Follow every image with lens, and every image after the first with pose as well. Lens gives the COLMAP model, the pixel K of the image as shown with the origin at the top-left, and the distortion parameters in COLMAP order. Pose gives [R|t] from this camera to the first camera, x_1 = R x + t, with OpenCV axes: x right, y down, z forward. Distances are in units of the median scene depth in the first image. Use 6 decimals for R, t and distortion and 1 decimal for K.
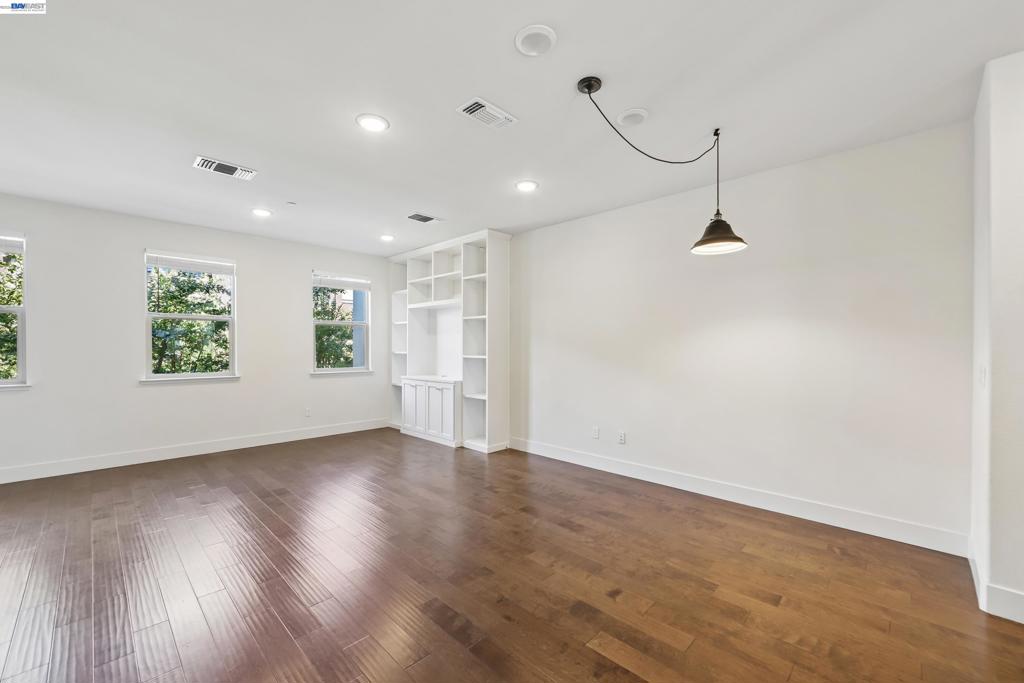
lens RADIAL K [[413.1, 0, 515.9], [0, 413.1, 345.3], [0, 0, 1]] dist [0.000363, 0.000185]
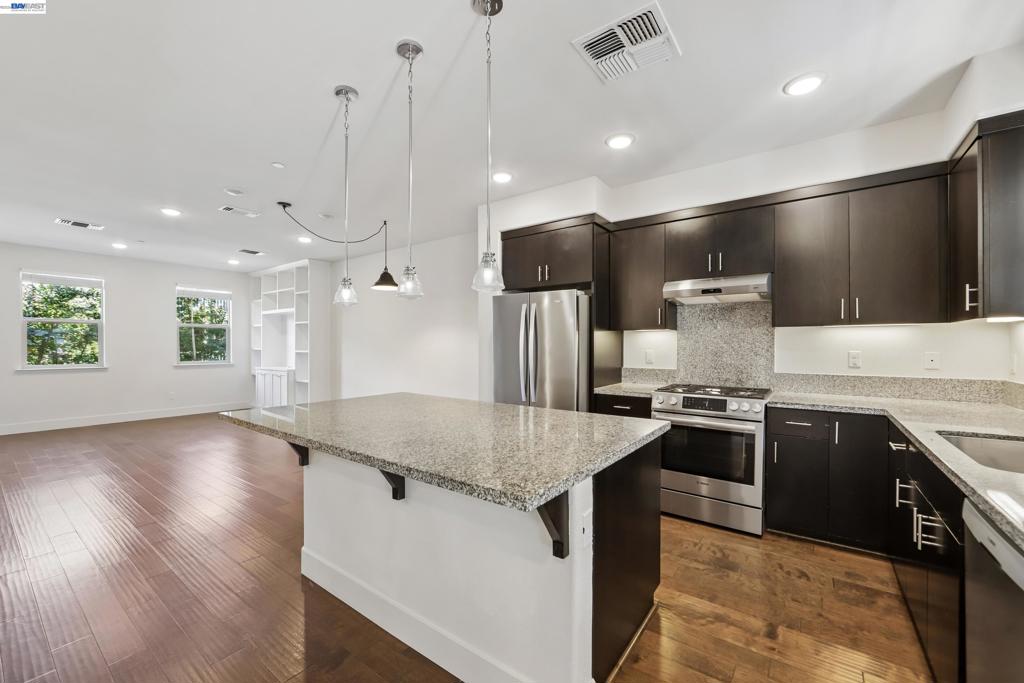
lens RADIAL K [[409.6, 0, 516.7], [0, 409.6, 342.2], [0, 0, 1]] dist [-0.000526, -0.000069]
pose [[0.991218, -0.001243, 0.132232, 0.434363], [0.001695, 0.999993, -0.003300, 0.002937], [-0.132227, 0.003496, 0.991213, -0.439407]]
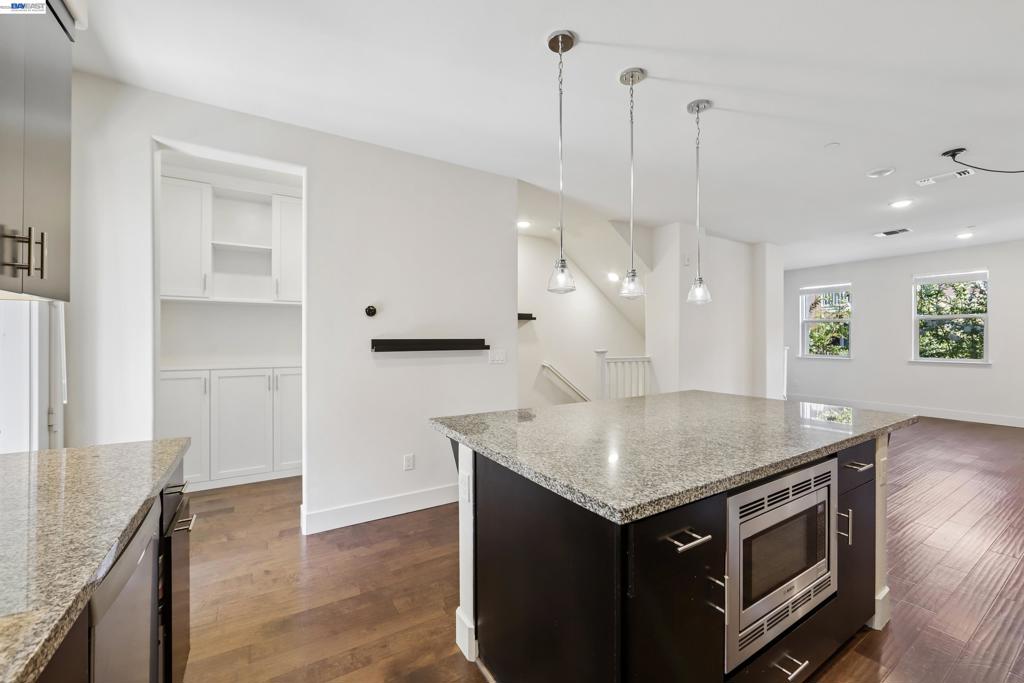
lens RADIAL K [[409.1, 0, 512.0], [0, 409.1, 341.5], [0, 0, 1]] dist [-0.007091, -0.000054]
pose [[-0.244299, 0.002670, -0.969696, 0.828107], [0.003430, 0.999992, 0.001889, 0.004514], [0.969694, -0.002864, -0.244306, -0.061210]]
